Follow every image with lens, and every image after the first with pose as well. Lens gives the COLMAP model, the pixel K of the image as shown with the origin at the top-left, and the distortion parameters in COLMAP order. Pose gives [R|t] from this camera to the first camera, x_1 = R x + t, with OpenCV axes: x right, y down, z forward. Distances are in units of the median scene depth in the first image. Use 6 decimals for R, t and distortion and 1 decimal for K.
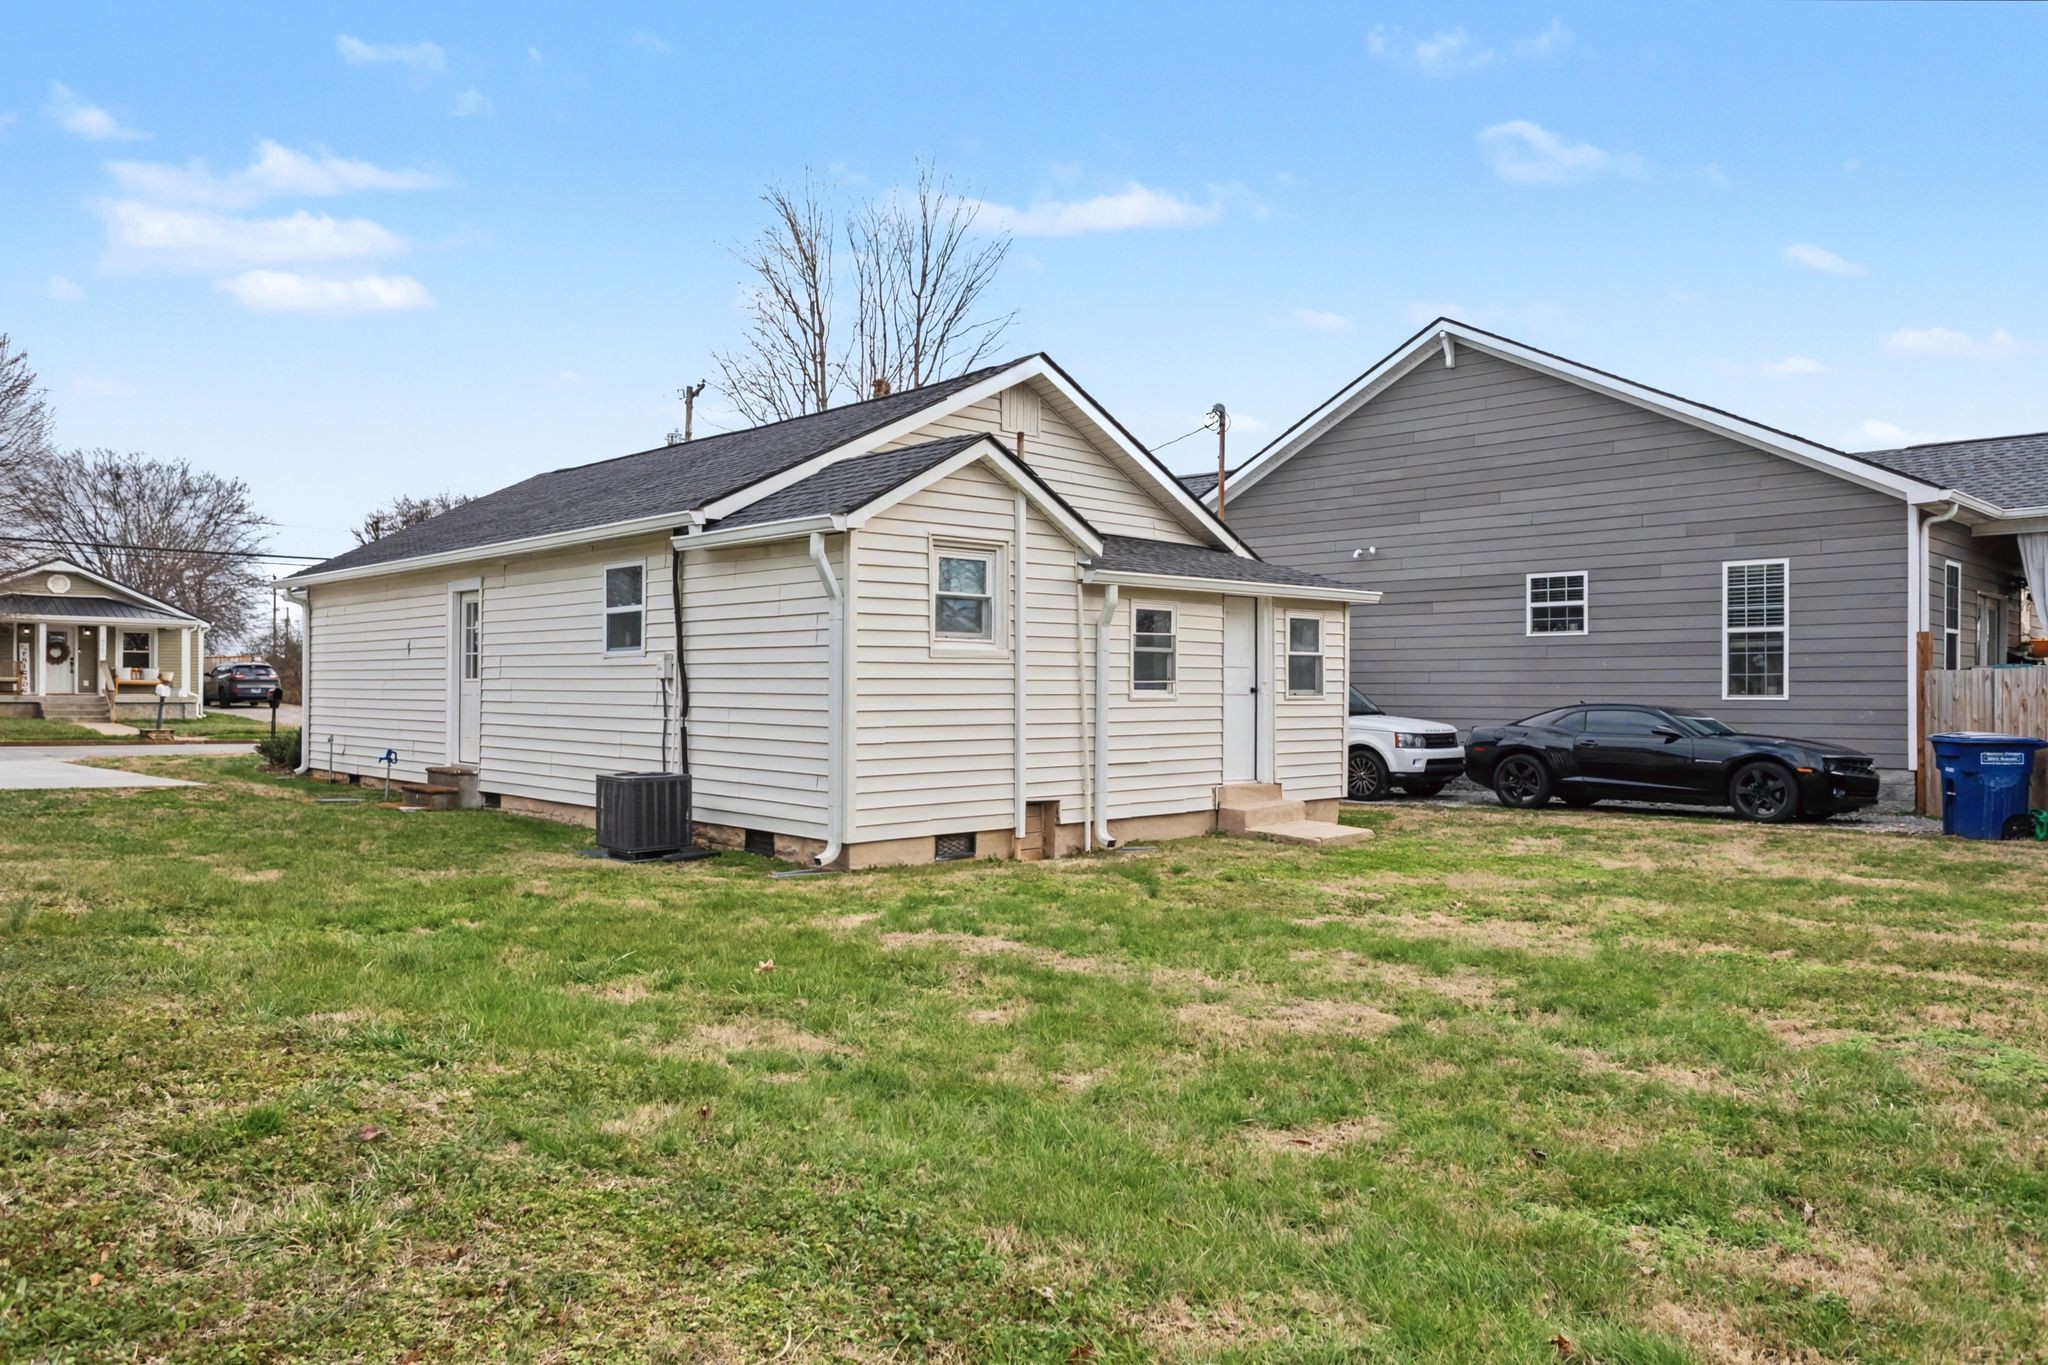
lens RADIAL K [[1420.4, 0, 943.3], [0, 1420.4, 691.1], [0, 0, 1]] dist [0.005164, 0.001074]
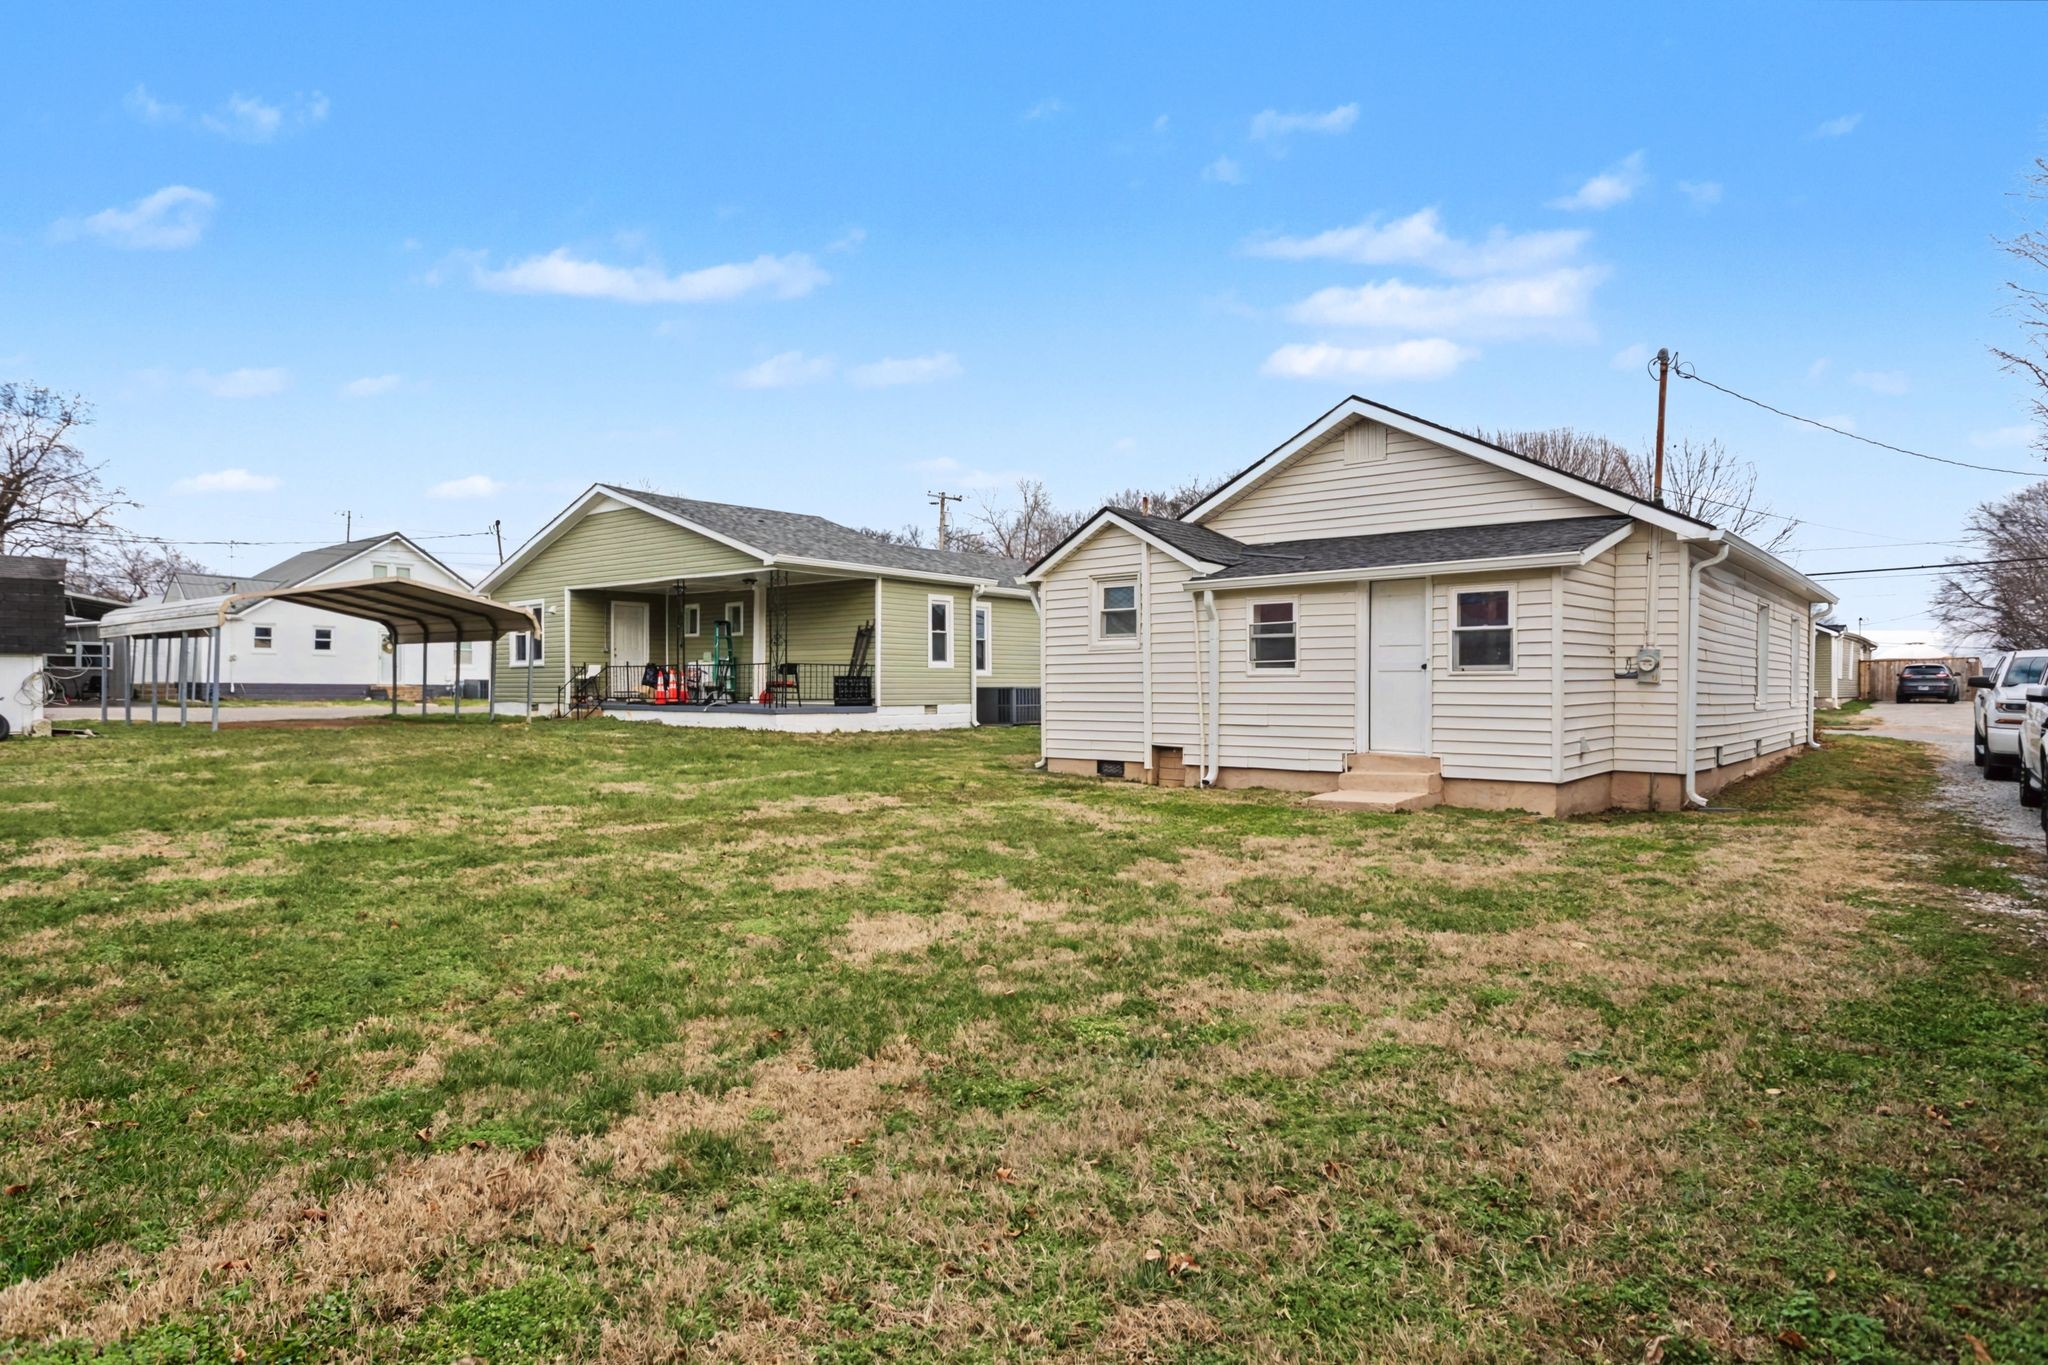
lens RADIAL K [[1054.4, 0, 1024.0], [0, 1054.4, 682.5], [0, 0, 1]] dist [-0.001764, 0.002856]
pose [[0.135181, -0.008199, -0.990787, 1.043374], [-0.004768, 0.999949, -0.008926, 0.021460], [0.990809, 0.005931, 0.135135, 0.666123]]
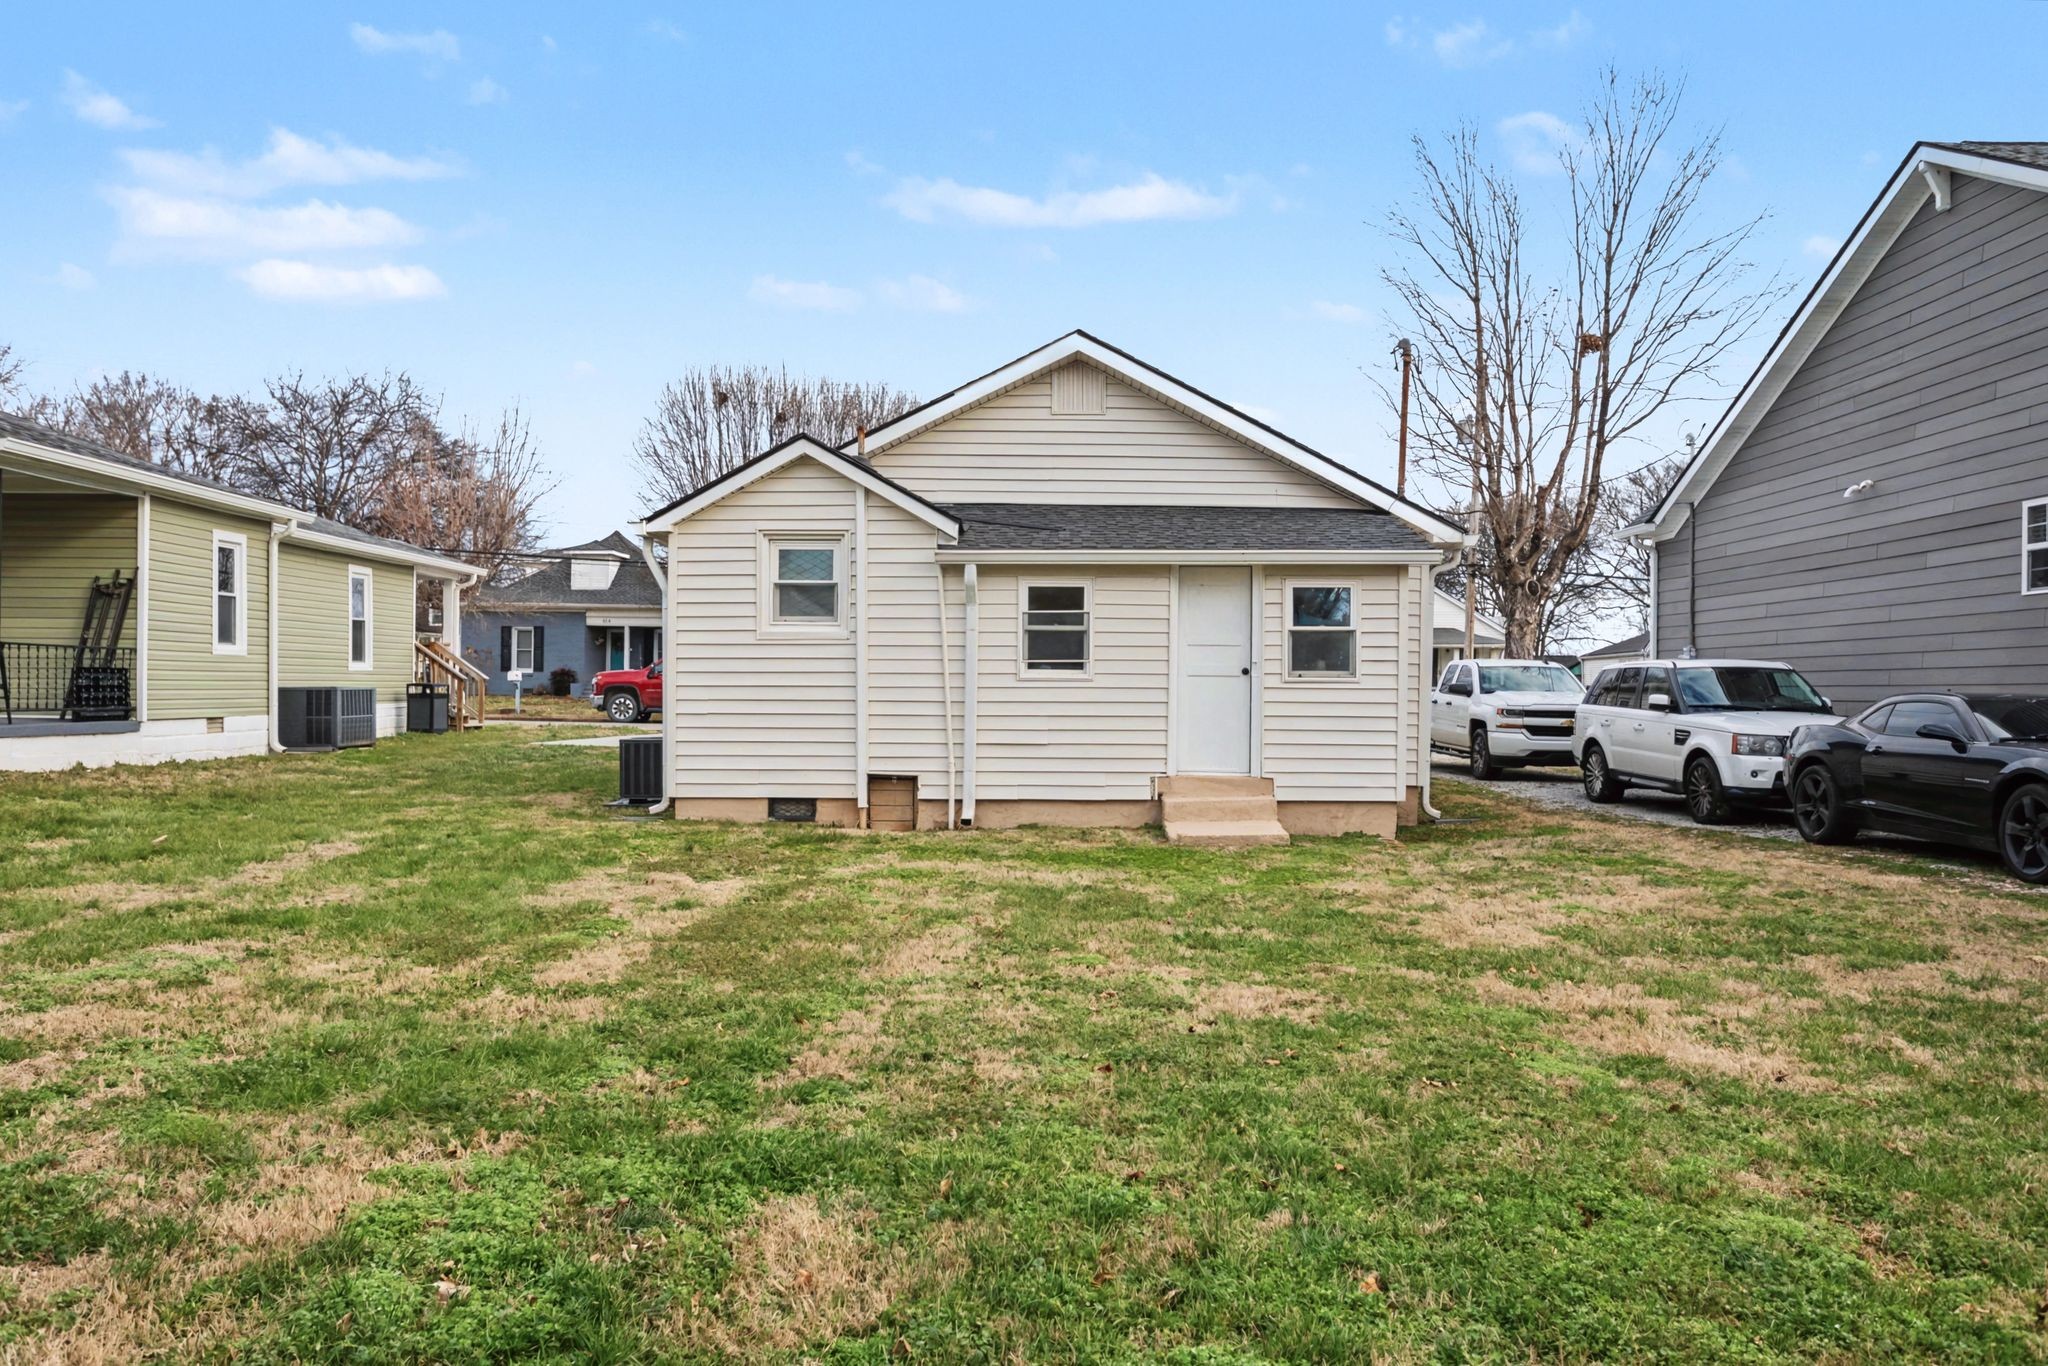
lens RADIAL K [[1420.4, 0, 943.3], [0, 1420.4, 691.6], [0, 0, 1]] dist [0.005164, 0.001074]
pose [[0.713493, 0.002899, -0.700657, 0.776922], [-0.006804, 0.999973, -0.002791, 0.017529], [0.700630, 0.006758, 0.713493, 0.262148]]
